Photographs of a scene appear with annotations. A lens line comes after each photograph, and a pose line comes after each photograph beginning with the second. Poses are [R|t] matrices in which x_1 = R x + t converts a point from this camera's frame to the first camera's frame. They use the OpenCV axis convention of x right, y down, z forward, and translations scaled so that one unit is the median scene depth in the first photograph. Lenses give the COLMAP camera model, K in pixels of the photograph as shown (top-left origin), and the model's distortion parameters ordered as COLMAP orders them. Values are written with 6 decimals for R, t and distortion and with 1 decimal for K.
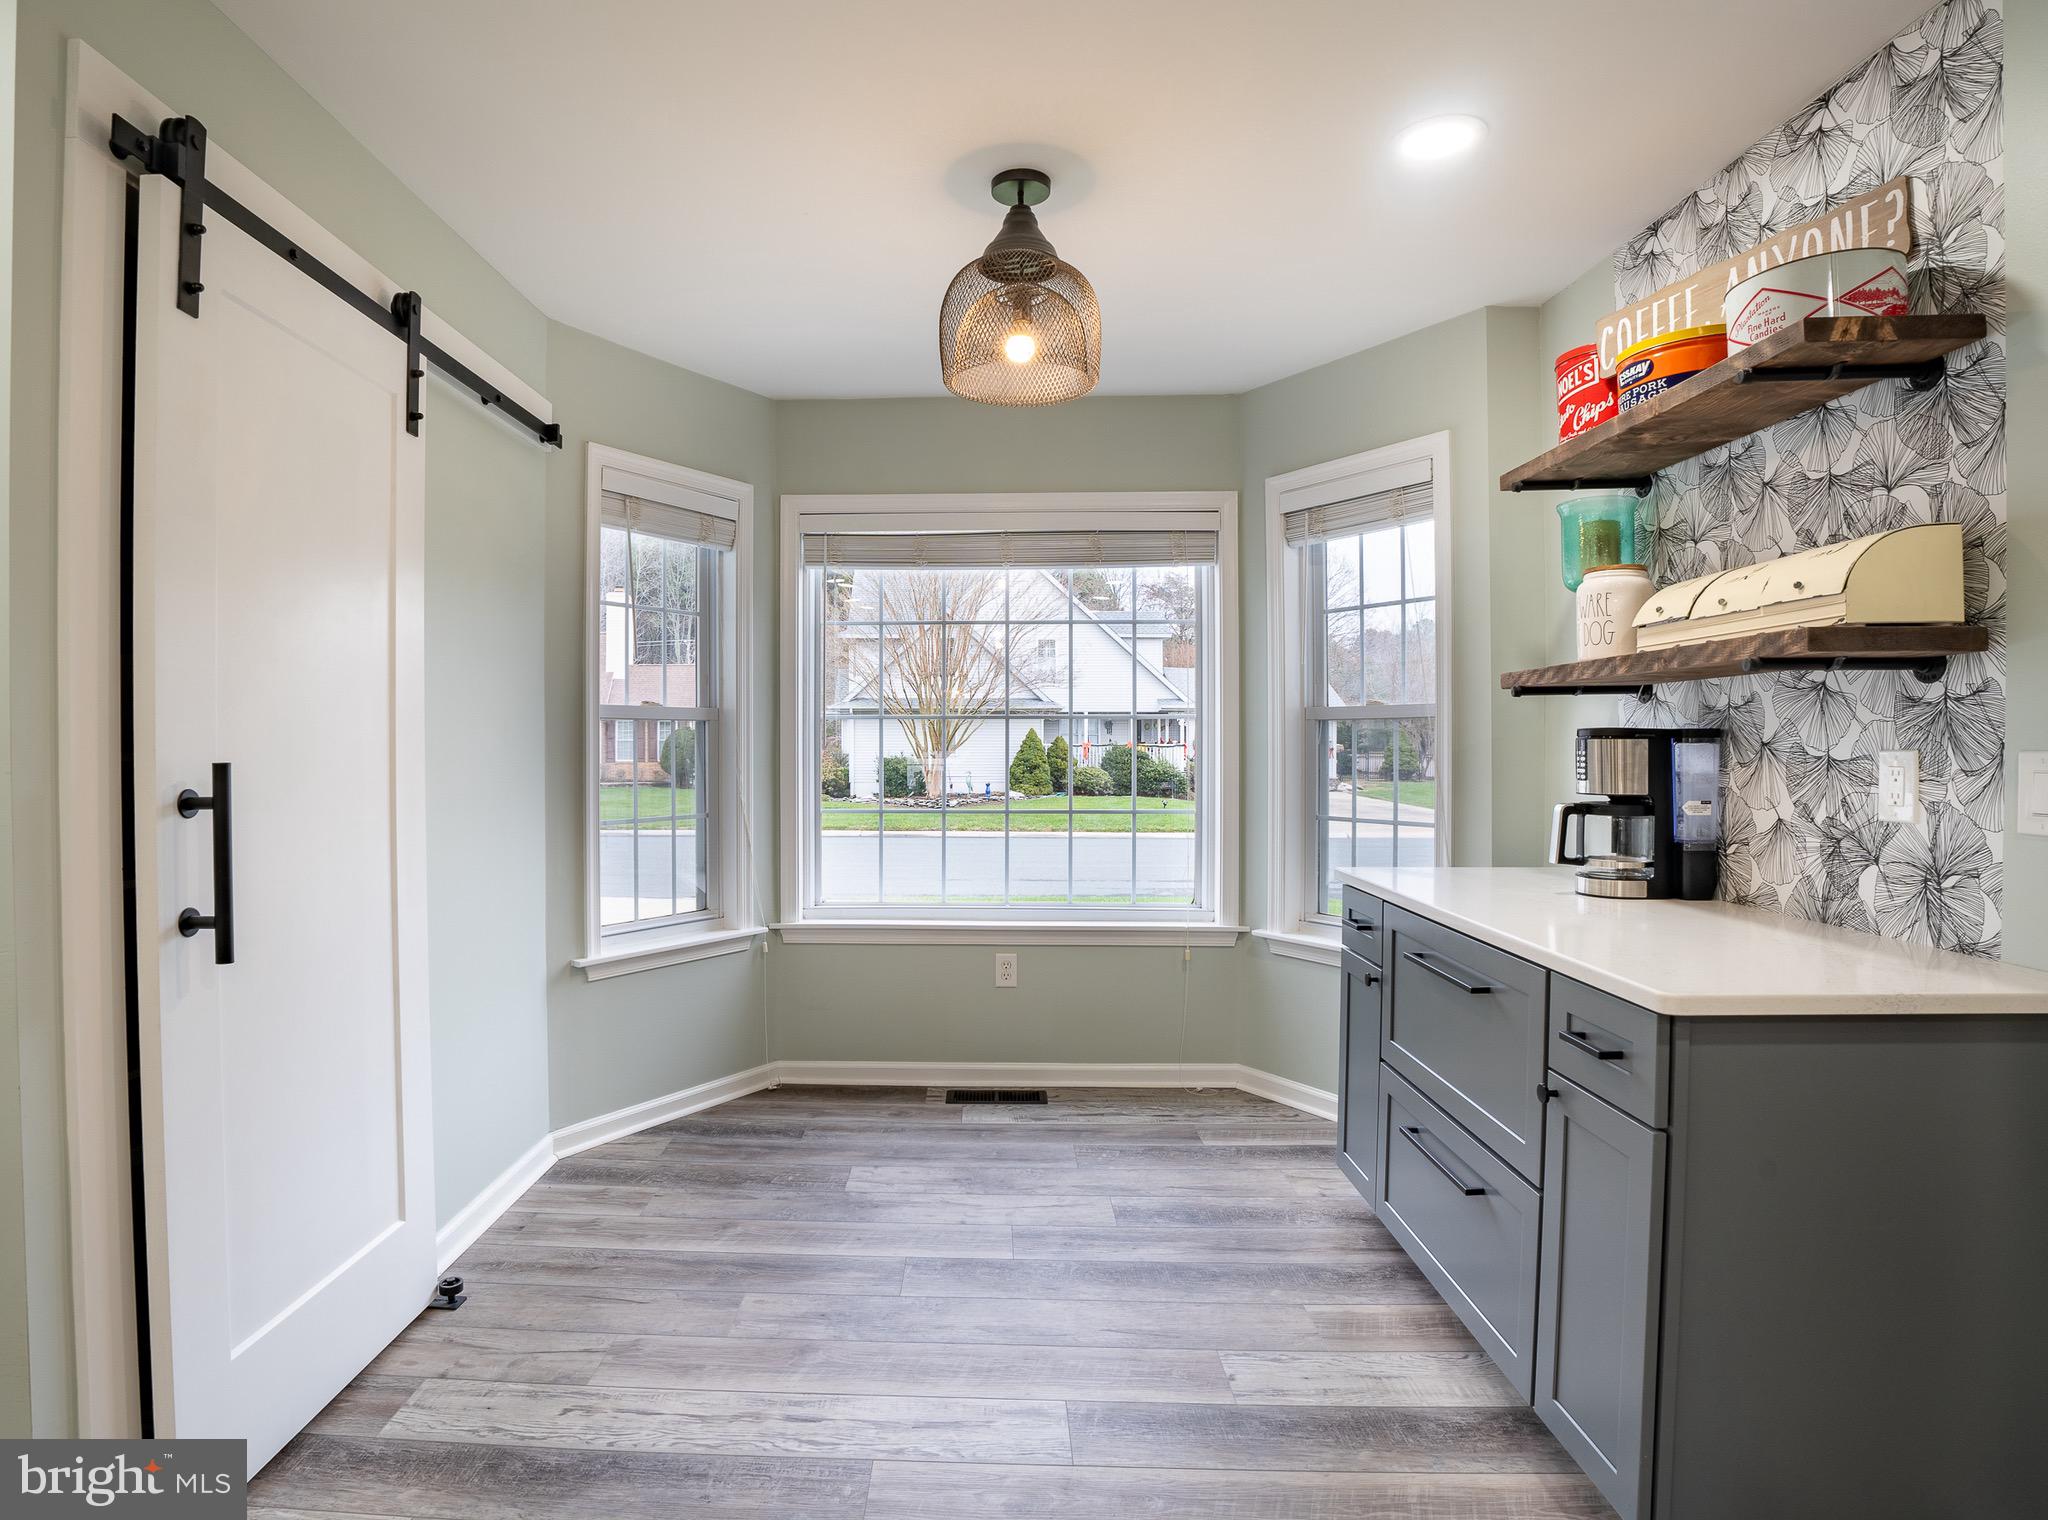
lens RADIAL K [[1076.3, 0, 934.9], [0, 1076.3, 755.4], [0, 0, 1]] dist [-0.070869, 0.018026]
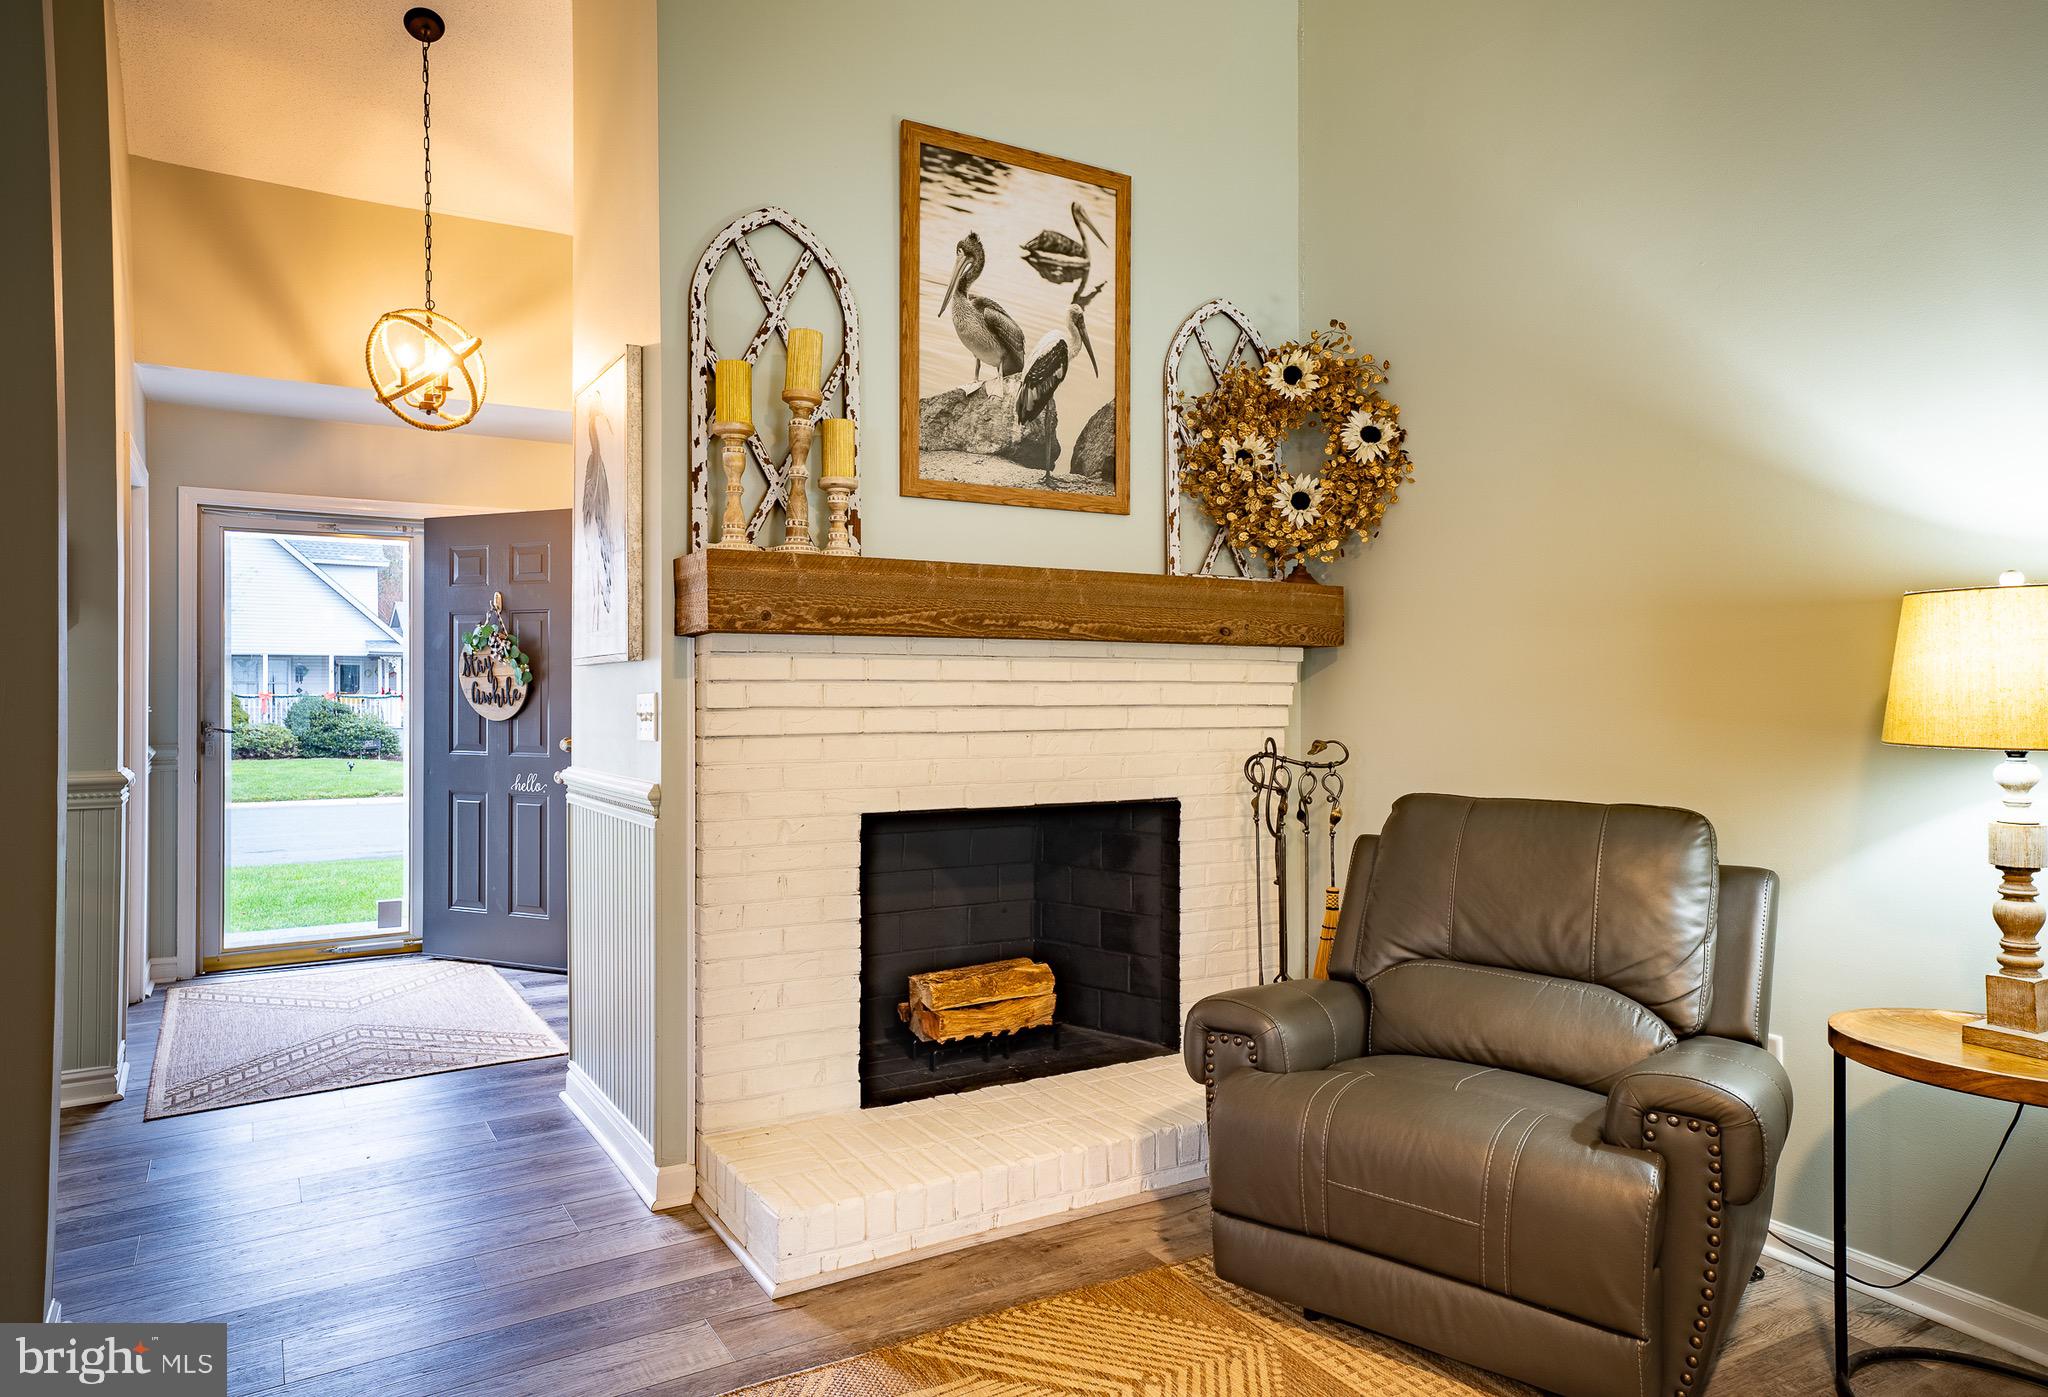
lens RADIAL K [[1316.0, 0, 971.0], [0, 1316.0, 694.6], [0, 0, 1]] dist [-0.027480, 0.076856]
pose [[0.827448, -0.001032, 0.561541, 1.064230], [0.007179, 0.999936, -0.008741, 0.013389], [-0.561496, 0.011264, 0.827403, -1.446751]]
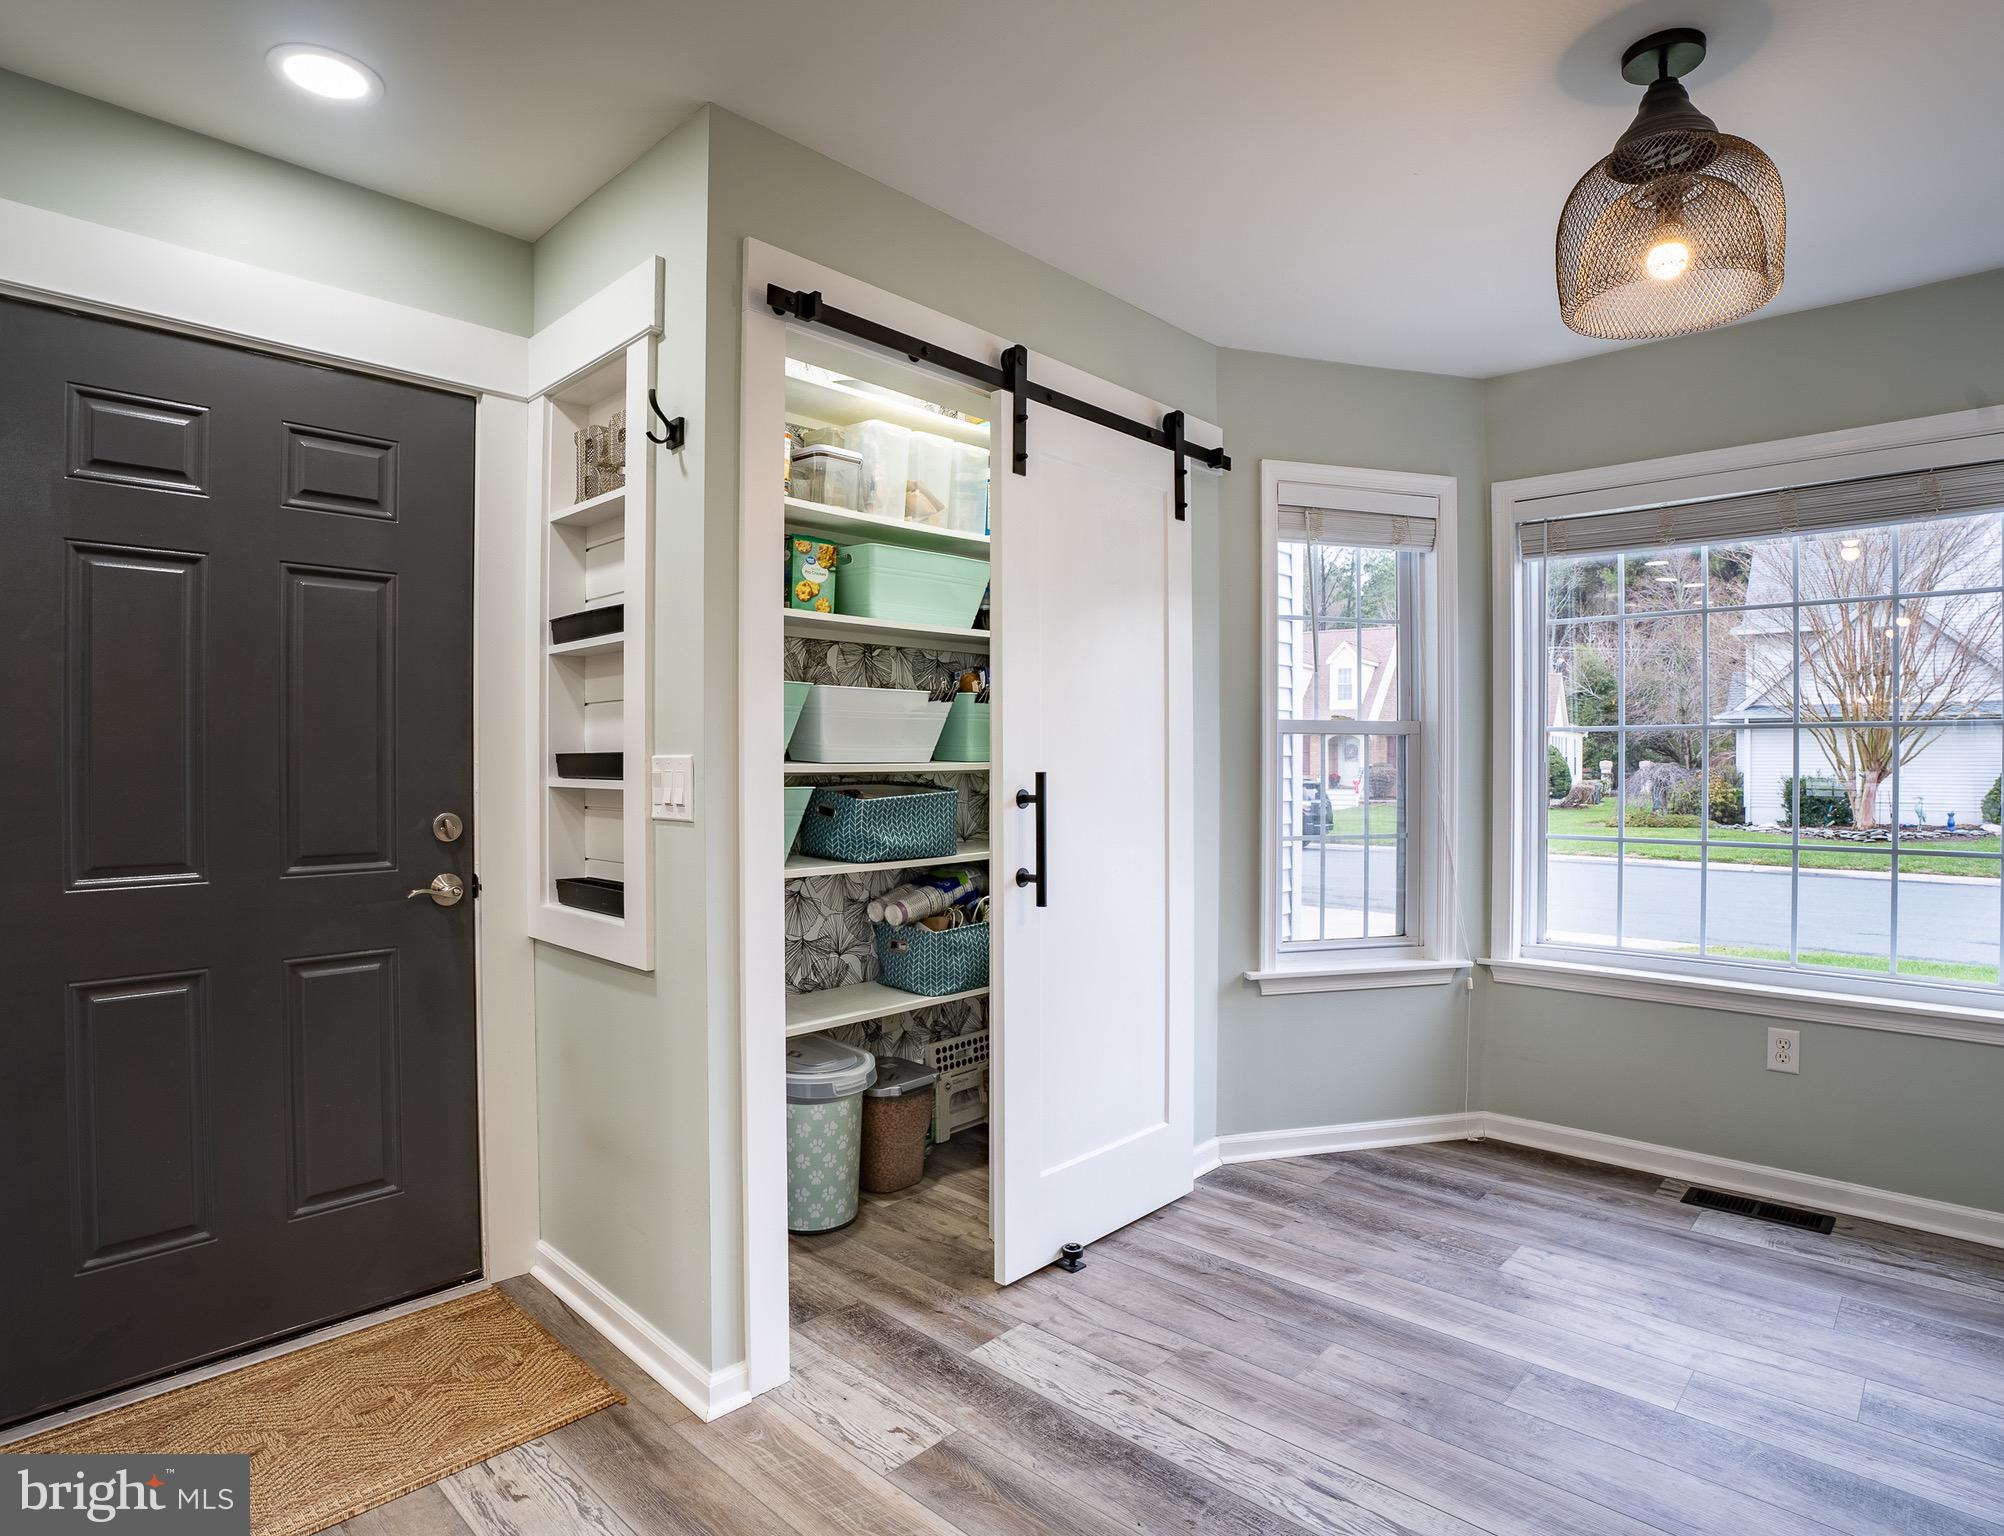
lens RADIAL K [[1082.2, 0, 1002.0], [0, 1082.2, 768.0], [0, 0, 1]] dist [-0.085947, 0.026999]
pose [[0.756474, 0.006228, -0.653994, 0.189594], [-0.008453, 0.999964, -0.000255, -0.000433], [0.653969, 0.005721, 0.756500, 0.088567]]
